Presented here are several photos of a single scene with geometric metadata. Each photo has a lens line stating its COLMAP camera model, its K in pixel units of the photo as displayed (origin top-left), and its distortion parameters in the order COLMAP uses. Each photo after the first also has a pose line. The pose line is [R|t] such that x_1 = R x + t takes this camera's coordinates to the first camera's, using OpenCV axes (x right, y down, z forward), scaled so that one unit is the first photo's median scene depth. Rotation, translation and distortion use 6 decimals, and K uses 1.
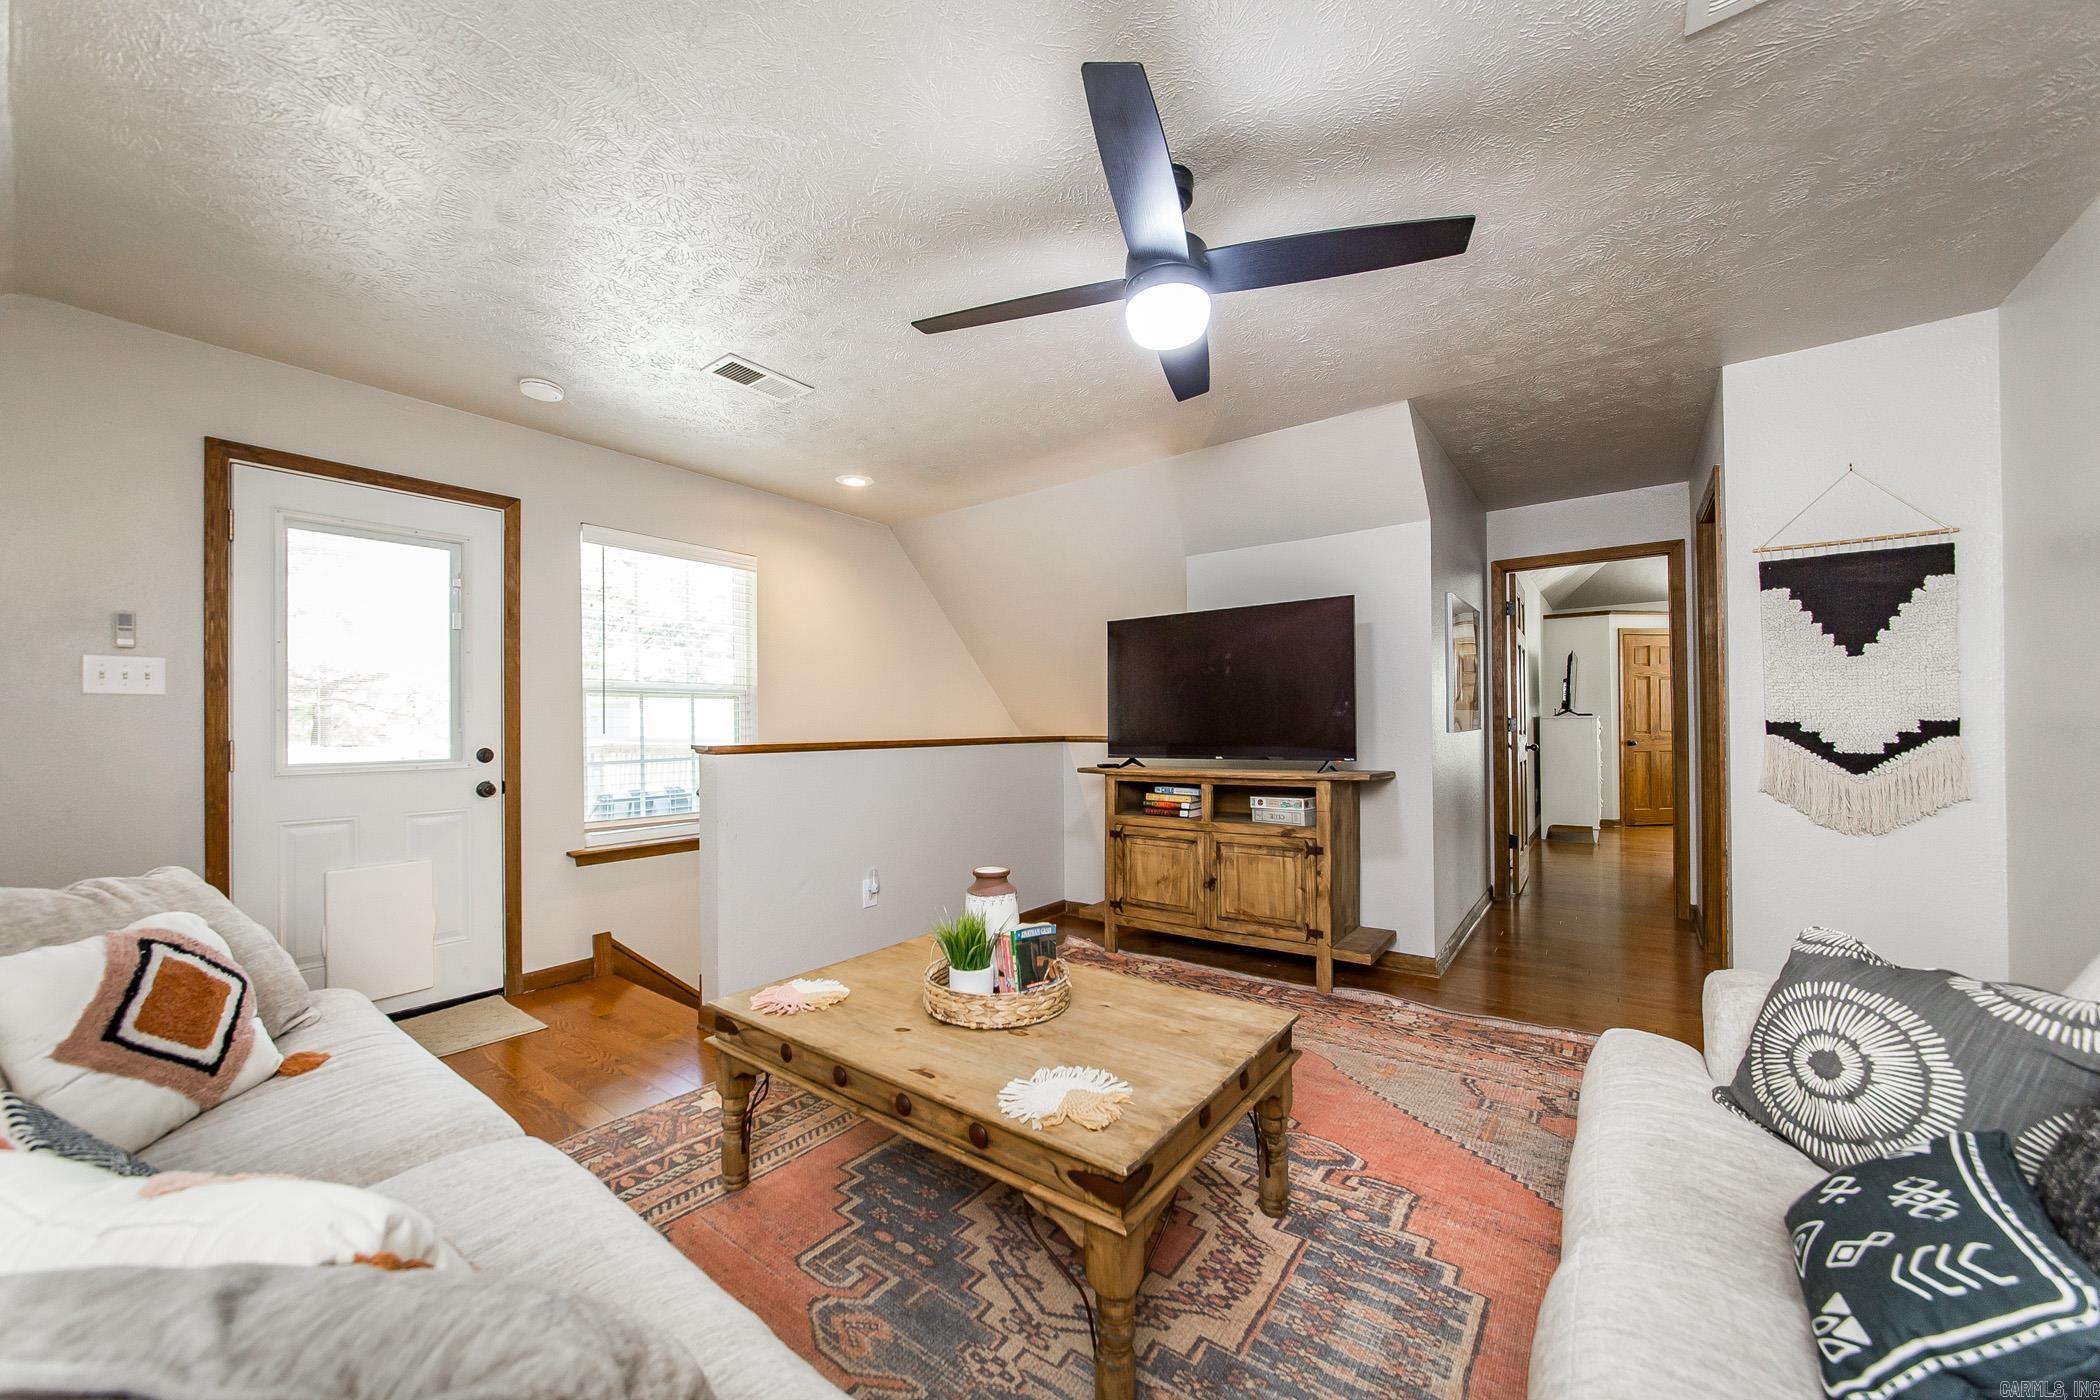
lens RADIAL K [[770.8, 0, 1036.8], [0, 770.8, 723.8], [0, 0, 1]] dist [-0.010488, 0.000121]
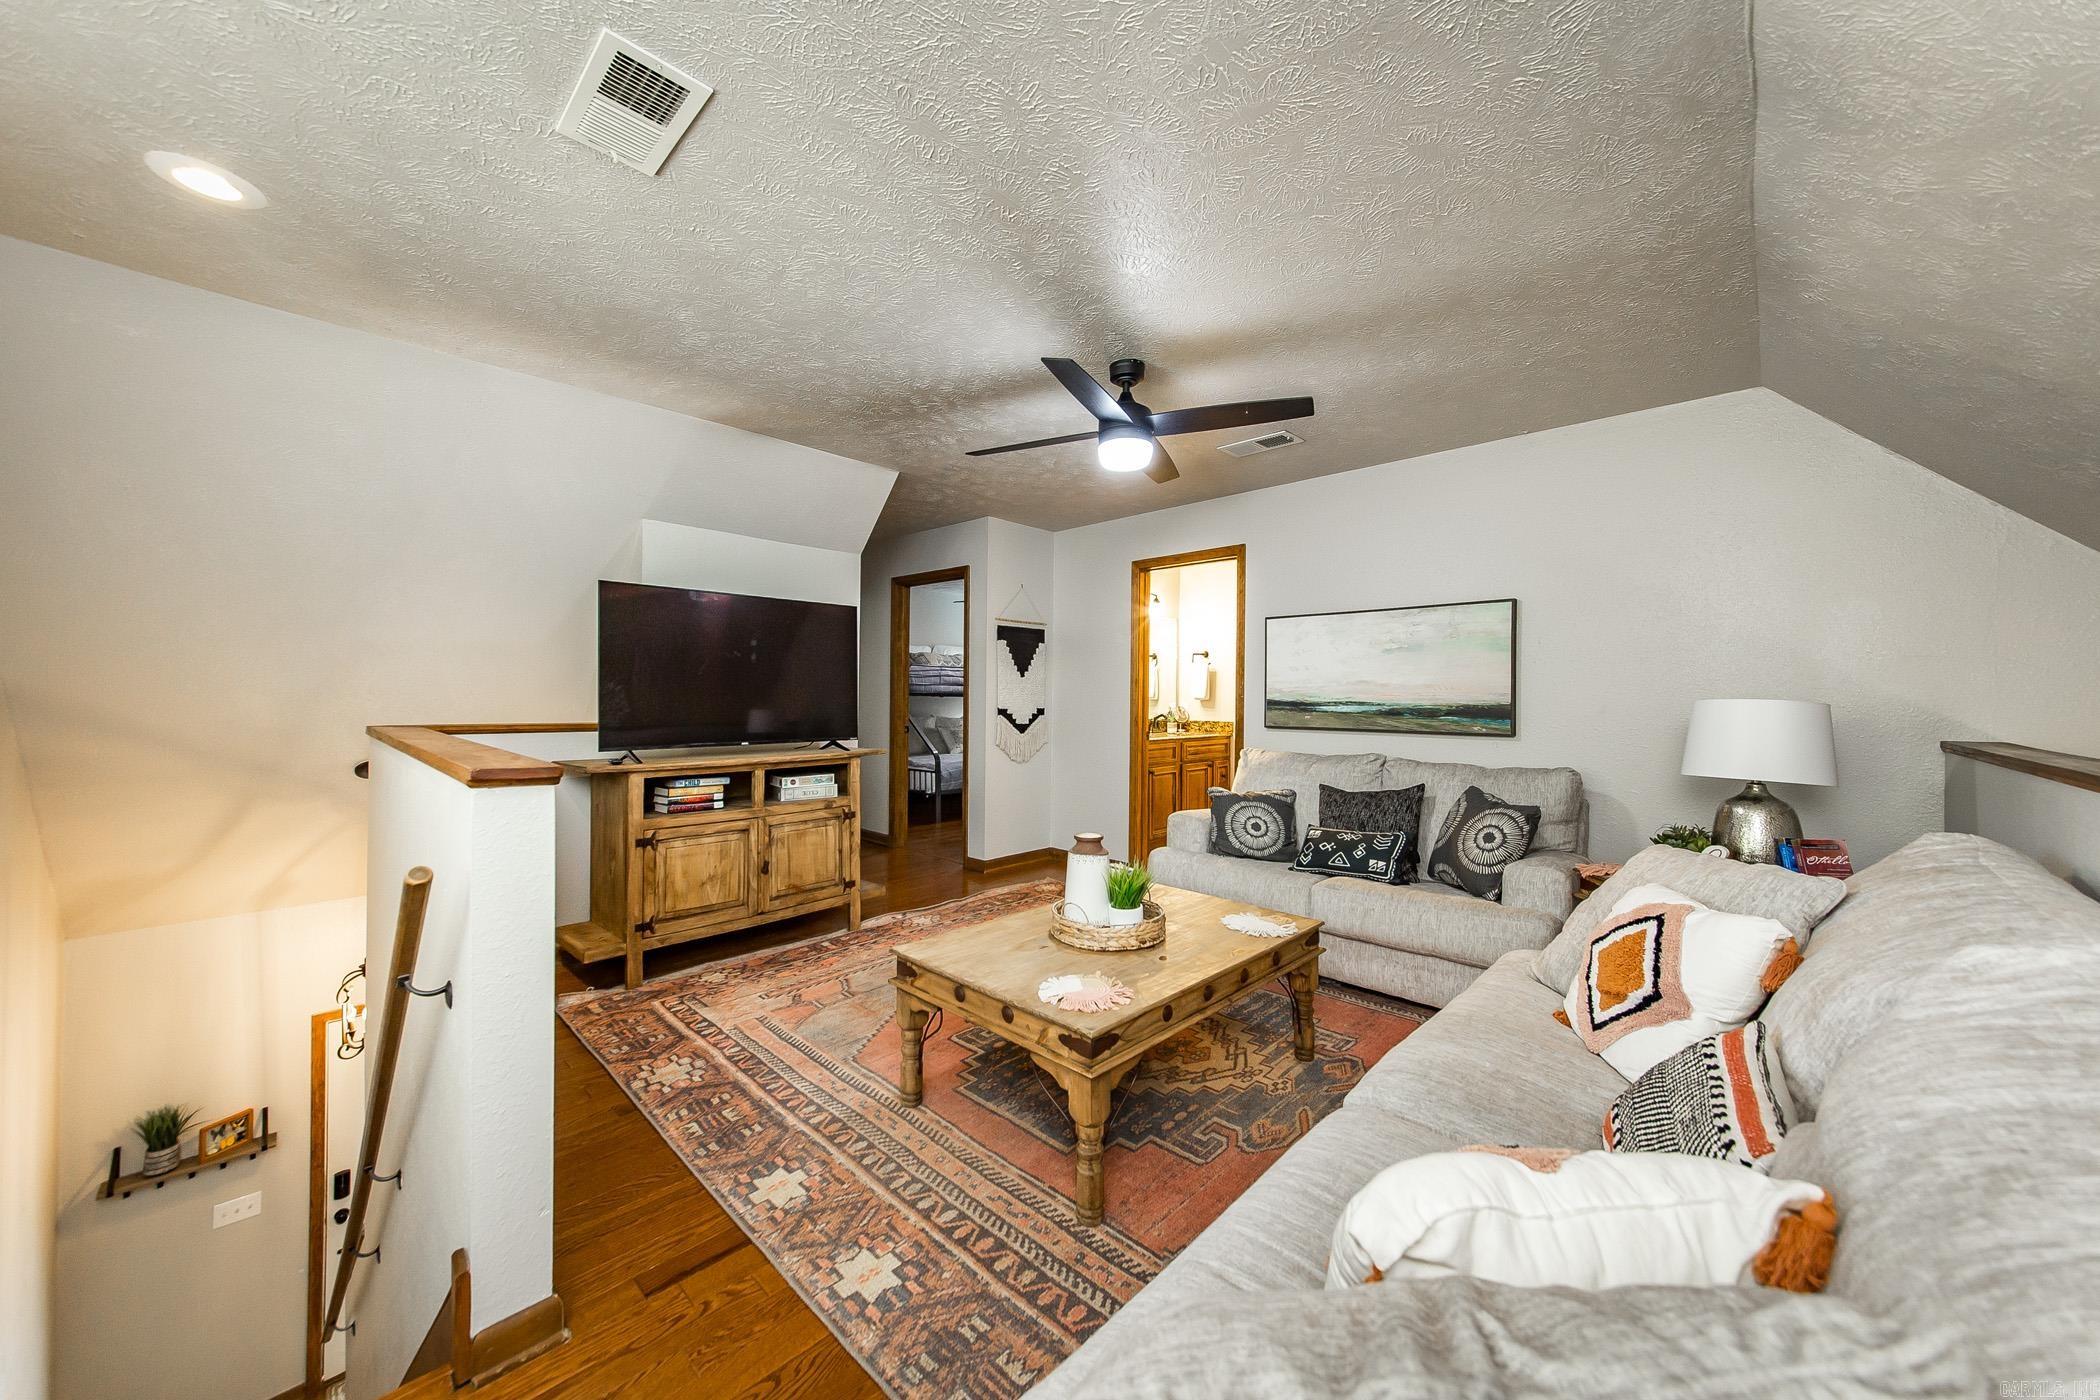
lens RADIAL K [[746.8, 0, 1046.5], [0, 746.8, 692.3], [0, 0, 1]] dist [0.000559, -0.000018]
pose [[0.120949, 0.014674, 0.992550, -0.819313], [-0.011016, 0.999849, -0.013440, -0.016976], [-0.992598, -0.009308, 0.121092, 0.591588]]
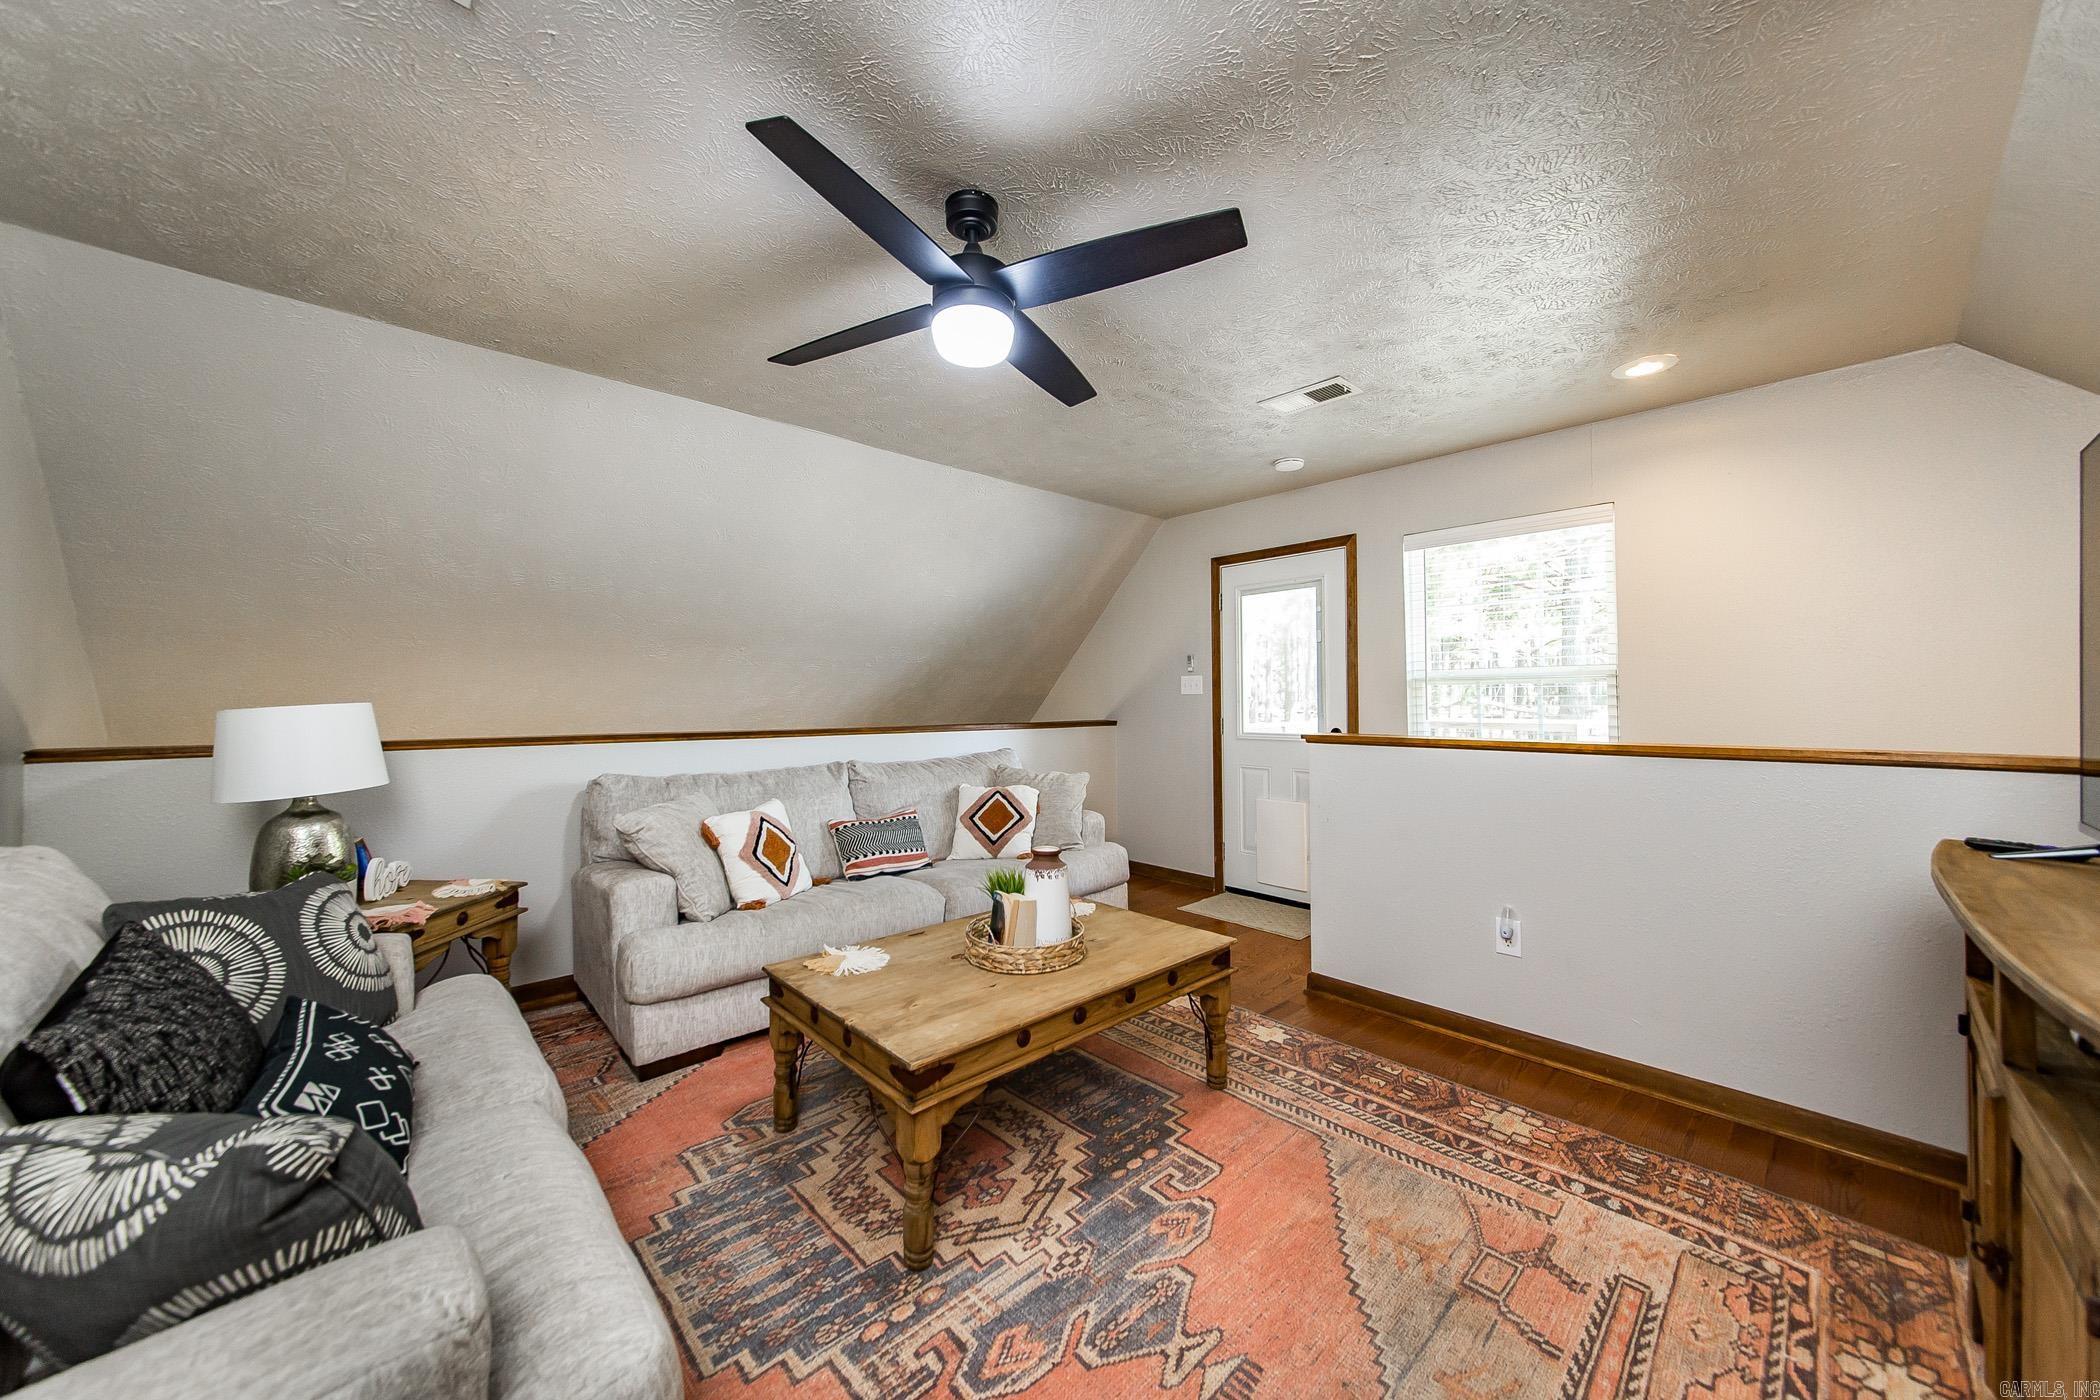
lens RADIAL K [[746.8, 0, 1046.5], [0, 746.8, 692.3], [0, 0, 1]] dist [0.000559, -0.000018]
pose [[-0.175494, -0.002616, -0.984477, 0.689750], [0.007205, 0.999966, -0.003942, -0.030894], [0.984454, -0.007785, -0.175469, 0.772120]]
